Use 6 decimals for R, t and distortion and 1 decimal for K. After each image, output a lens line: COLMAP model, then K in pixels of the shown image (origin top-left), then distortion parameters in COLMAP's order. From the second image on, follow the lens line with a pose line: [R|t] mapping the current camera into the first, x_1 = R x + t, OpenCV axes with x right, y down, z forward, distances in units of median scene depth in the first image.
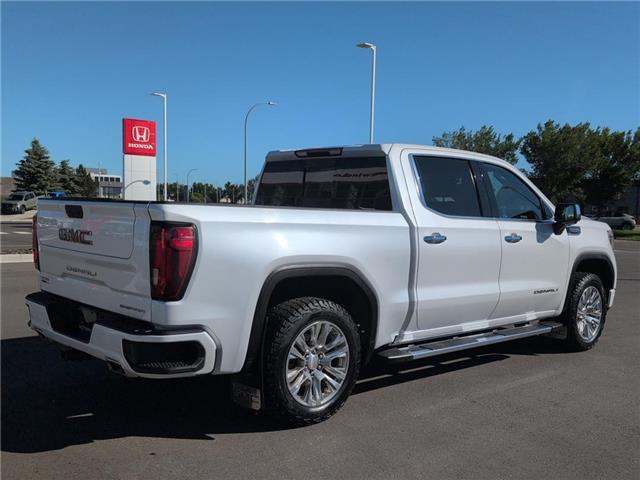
lens RADIAL K [[676.9, 0, 320.0], [0, 676.9, 240.0], [0, 0, 1]] dist [0.088719, -0.000267]
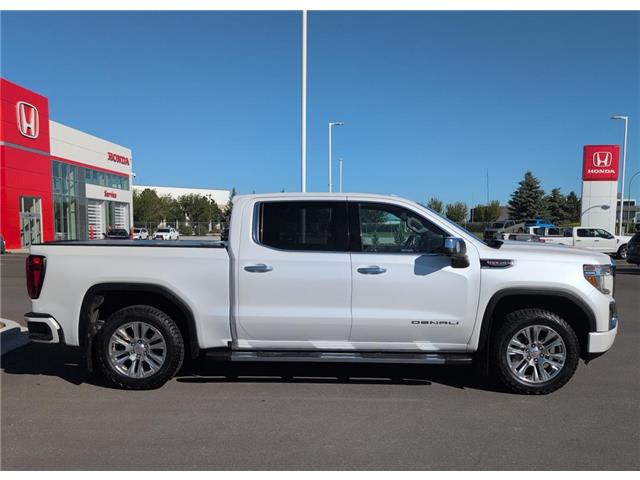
lens RADIAL K [[666.5, 0, 320.0], [0, 666.5, 240.0], [0, 0, 1]] dist [0.003307, 0.003274]
pose [[0.718820, -0.005171, -0.695177, 0.850154], [-0.019685, 0.999420, -0.027788, -0.017333], [0.694918, 0.033659, 0.718301, 0.140396]]
